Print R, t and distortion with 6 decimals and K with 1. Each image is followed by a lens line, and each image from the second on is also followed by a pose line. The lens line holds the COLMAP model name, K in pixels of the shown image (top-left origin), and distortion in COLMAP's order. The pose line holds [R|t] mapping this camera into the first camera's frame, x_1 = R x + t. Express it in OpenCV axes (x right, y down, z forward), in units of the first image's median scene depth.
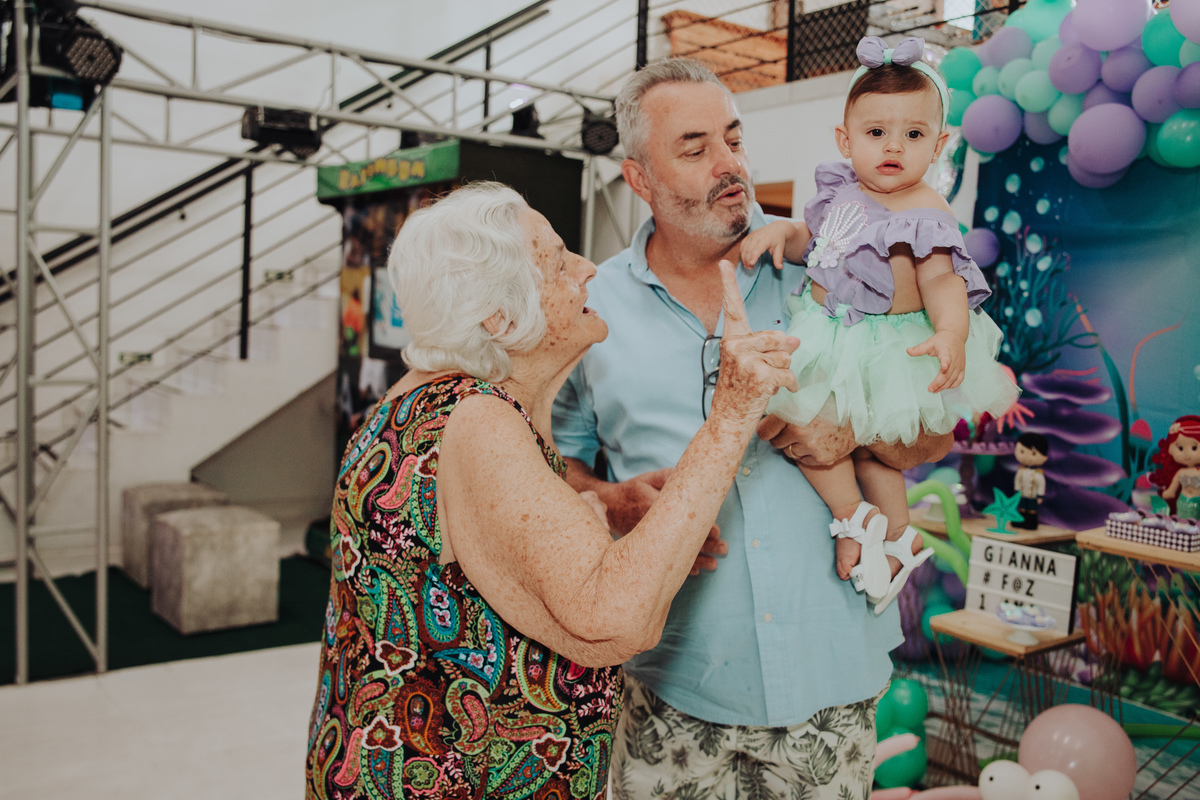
lens RADIAL K [[1096.8, 0, 620.1], [0, 1096.8, 404.4], [0, 0, 1]] dist [-0.011956, 0.021458]
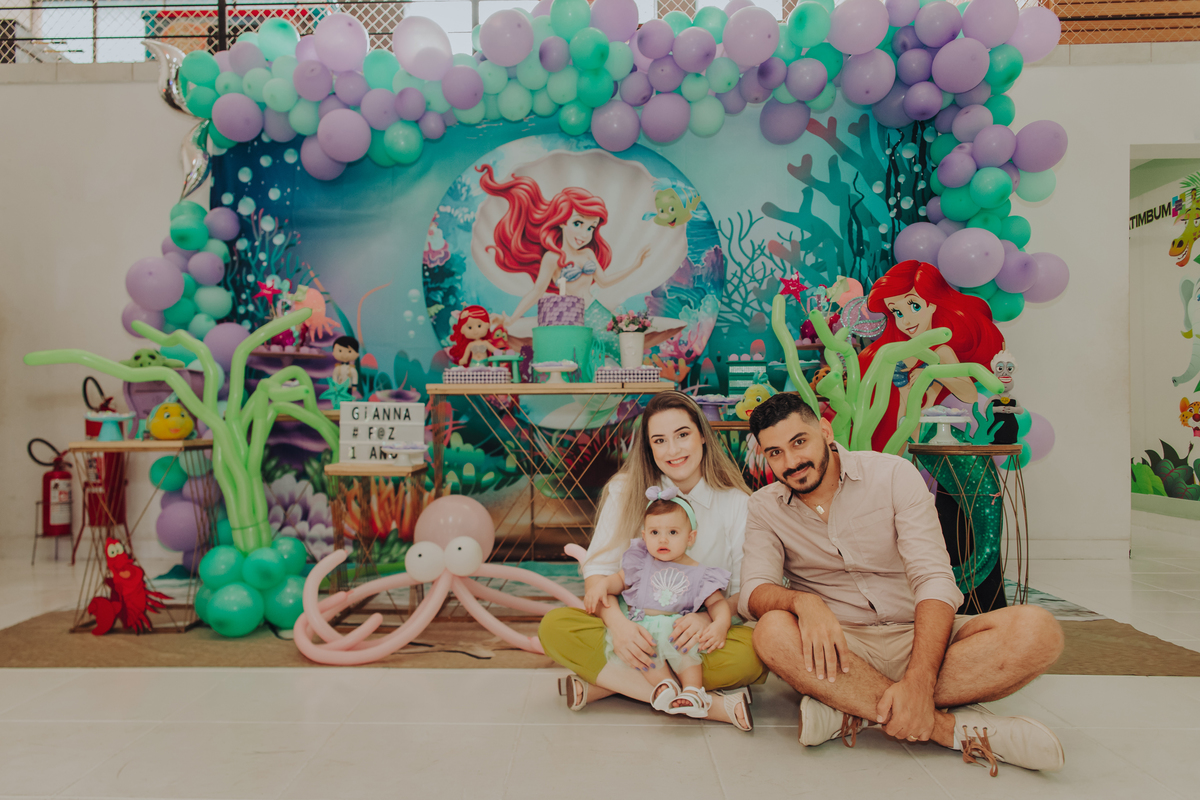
lens RADIAL K [[887.2, 0, 575.8], [0, 887.2, 416.9], [0, 0, 1]] dist [0.031347, -0.024805]
pose [[0.614880, -0.041807, 0.787512, -0.235850], [0.095589, 0.995182, -0.021803, 0.139706], [-0.782806, 0.088684, 0.615913, 0.125634]]
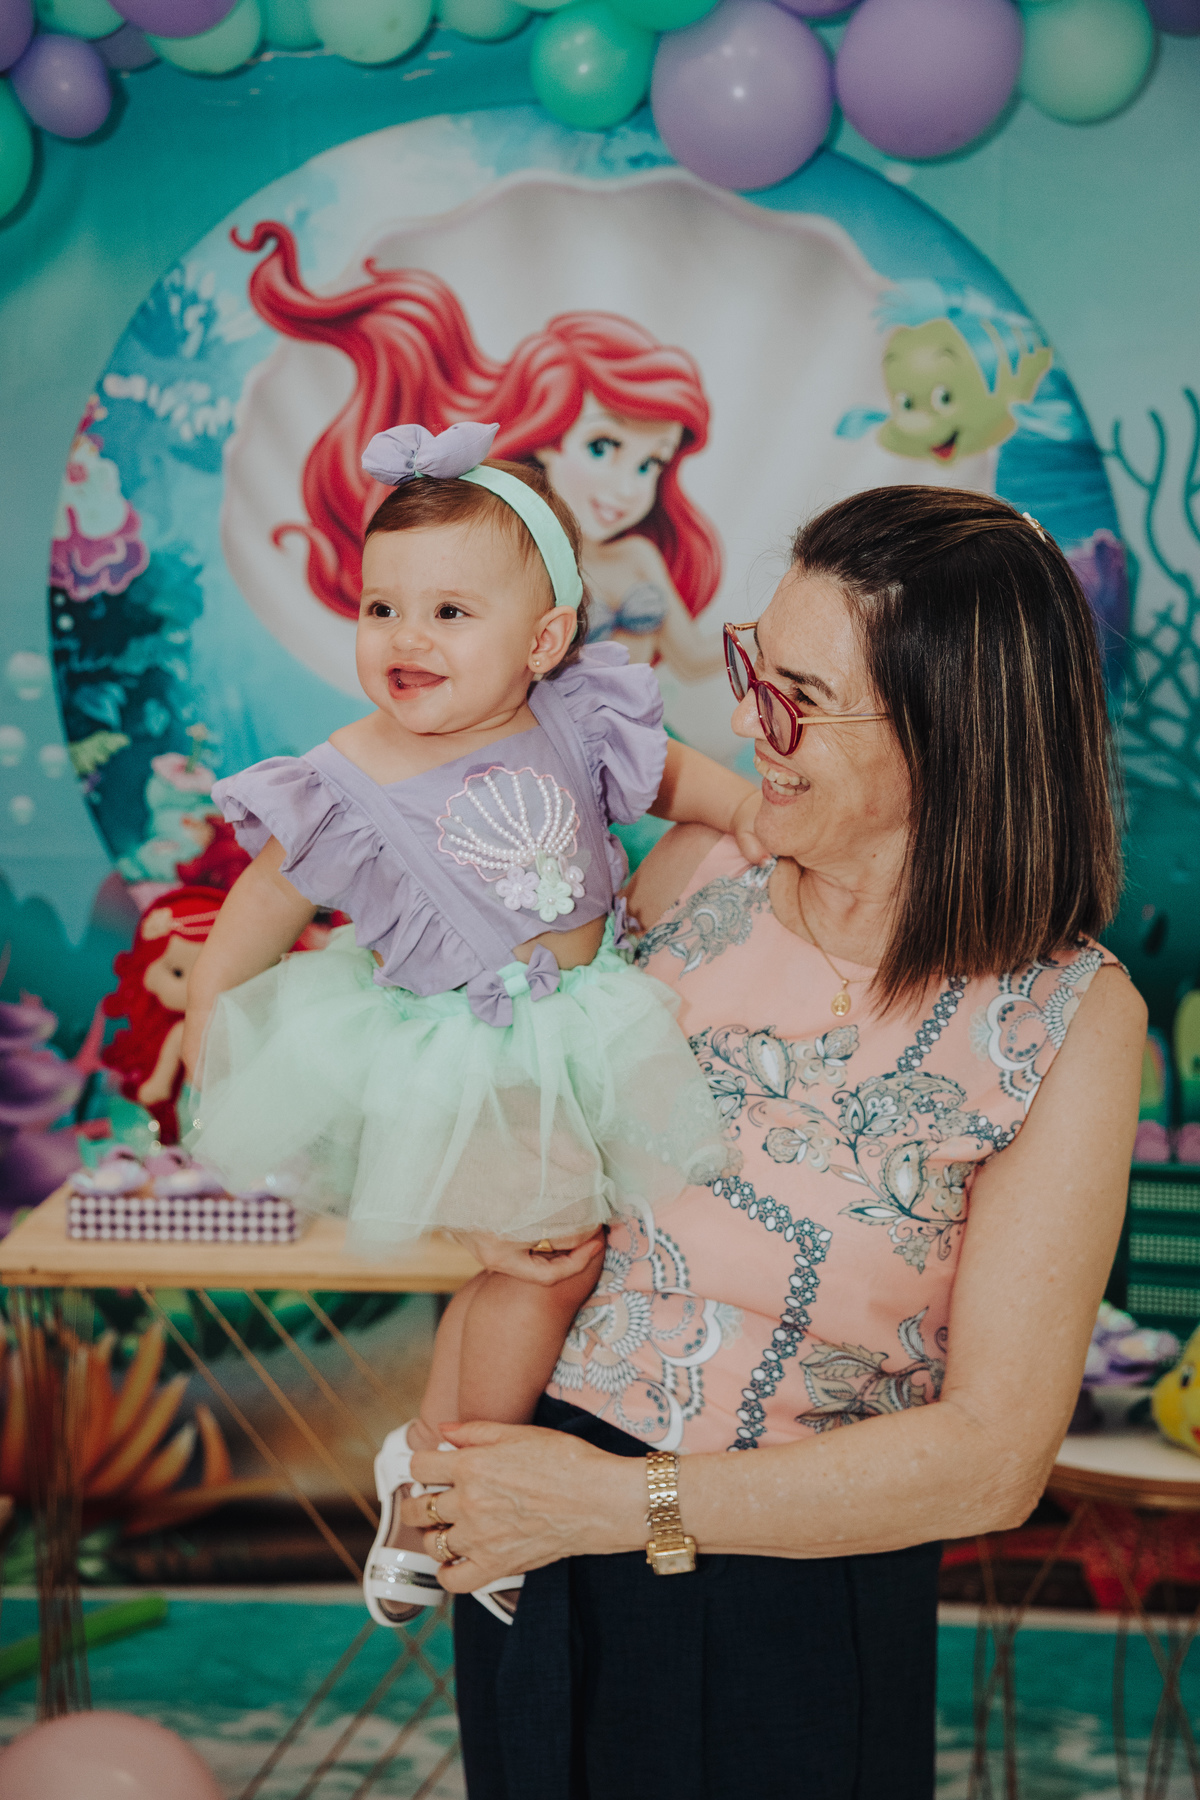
lens RADIAL K [[2599.6, 0, 594.5], [0, 2599.6, 915.4], [0, 0, 1]] dist [0.113359, 0.000000]
pose [[0.637346, -0.133307, 0.758960, -0.071073], [0.086686, 0.991074, 0.101281, -0.044198], [-0.765687, 0.001240, 0.643212, 0.201083]]
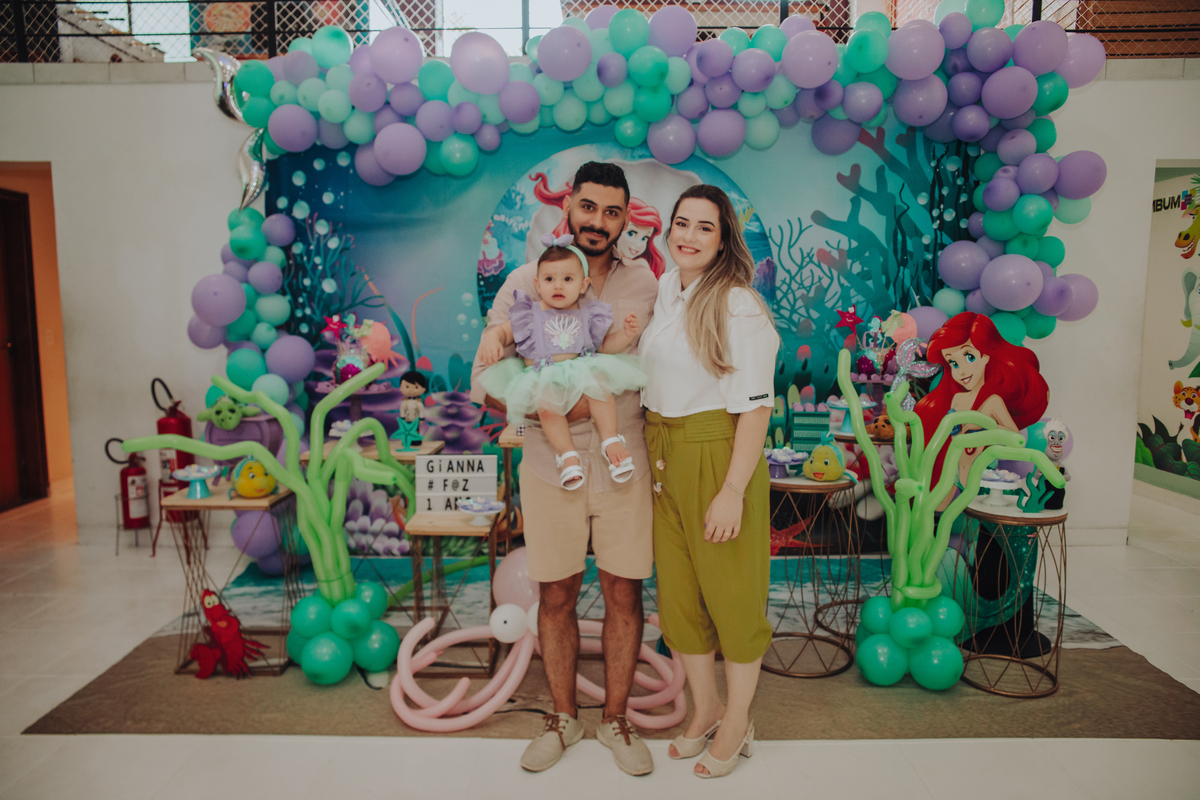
lens RADIAL K [[848.5, 0, 604.0], [0, 848.5, 400.3], [0, 0, 1]] dist [-0.102293, 0.084544]
pose [[0.594470, -0.134044, 0.792867, -0.239461], [0.092199, 0.990868, 0.098390, -0.015177], [-0.798814, 0.014612, 0.601400, 0.176260]]
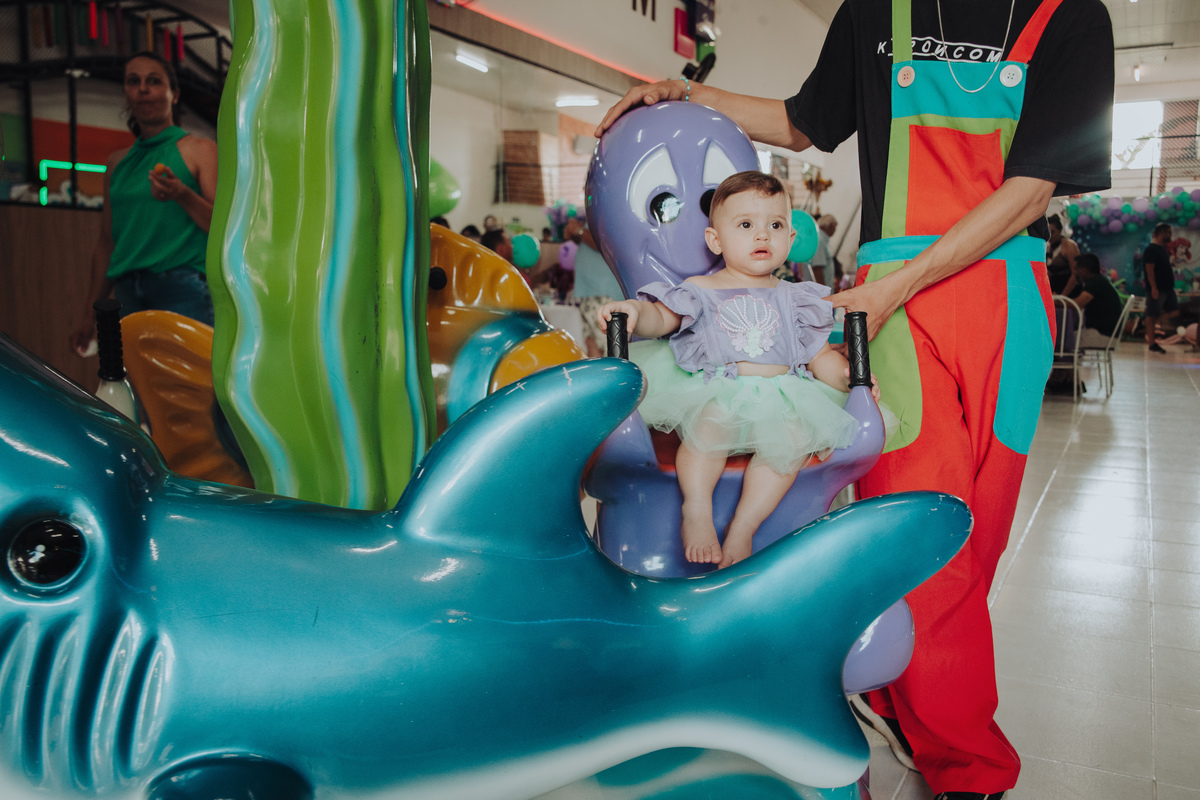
lens RADIAL K [[1096.8, 0, 594.0], [0, 1096.8, 402.6], [0, 0, 1]] dist [-0.011956, 0.021458]
pose [[0.901559, -0.078305, 0.425512, -3.760458], [0.063523, 0.996784, 0.048842, 0.166420], [-0.427968, -0.017004, 0.903634, -2.454435]]
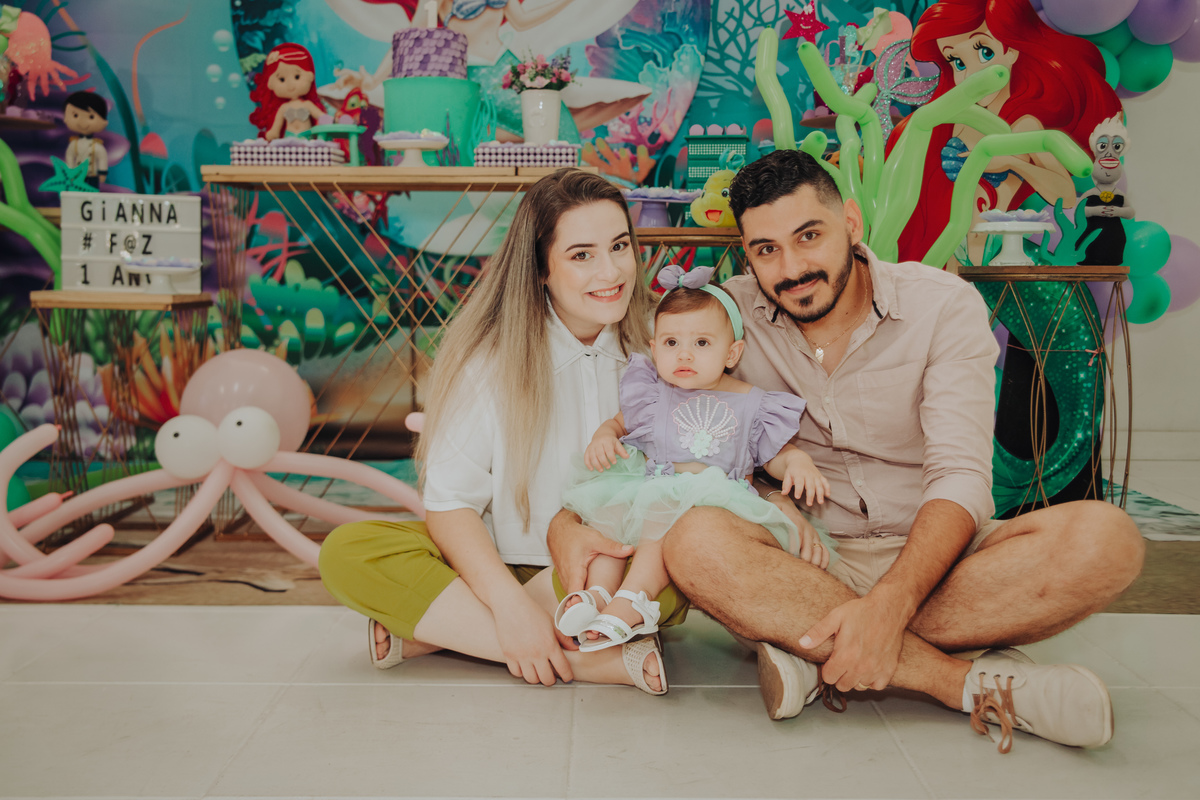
lens RADIAL K [[1308.5, 0, 606.4], [0, 1308.5, 399.2], [0, 0, 1]] dist [0.044066, 0.000000]
pose [[0.590537, -0.112788, 0.799090, -0.160848], [0.086851, 0.993317, 0.076019, 0.172426], [-0.802323, 0.024510, 0.596386, 0.102889]]
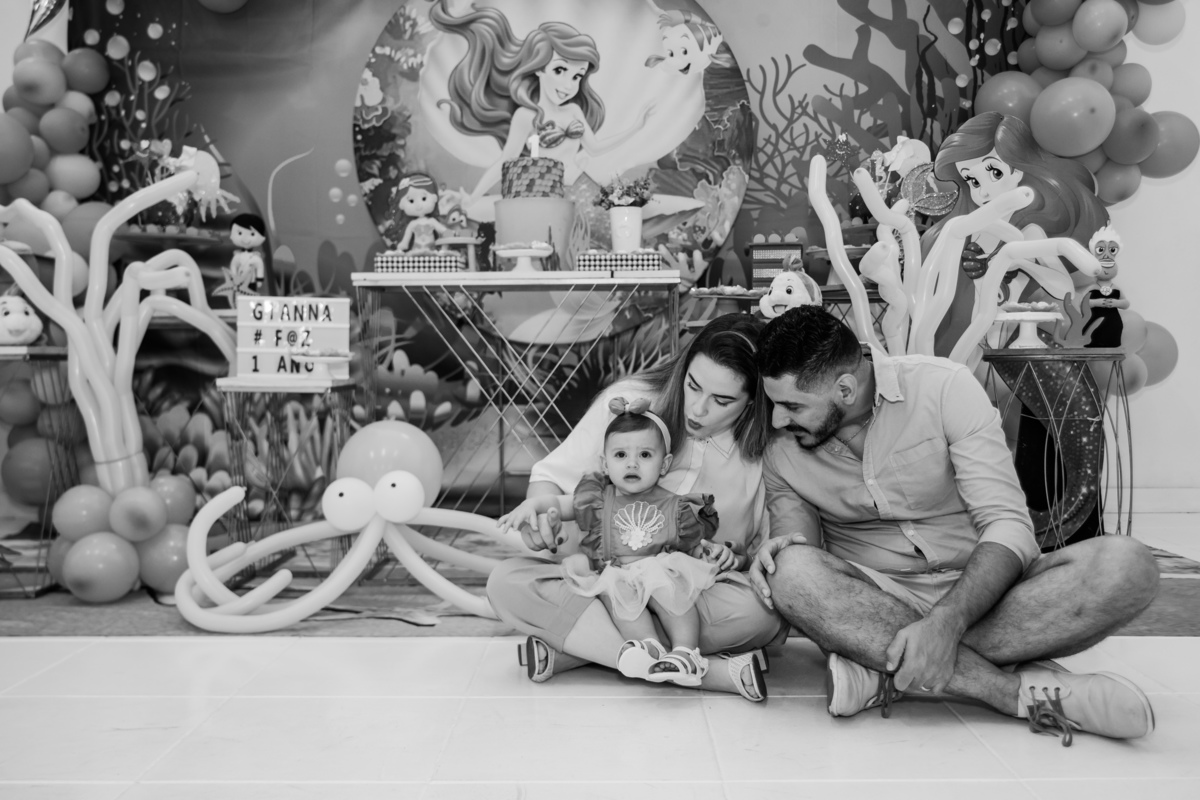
lens RADIAL K [[1167.3, 0, 605.9], [0, 1167.3, 401.5], [0, 0, 1]] dist [-0.000126, 0.000000]
pose [[0.596344, -0.071850, 0.799507, -0.224726], [0.097070, 0.995132, 0.017026, 0.168765], [-0.796838, 0.067455, 0.600416, 0.114265]]
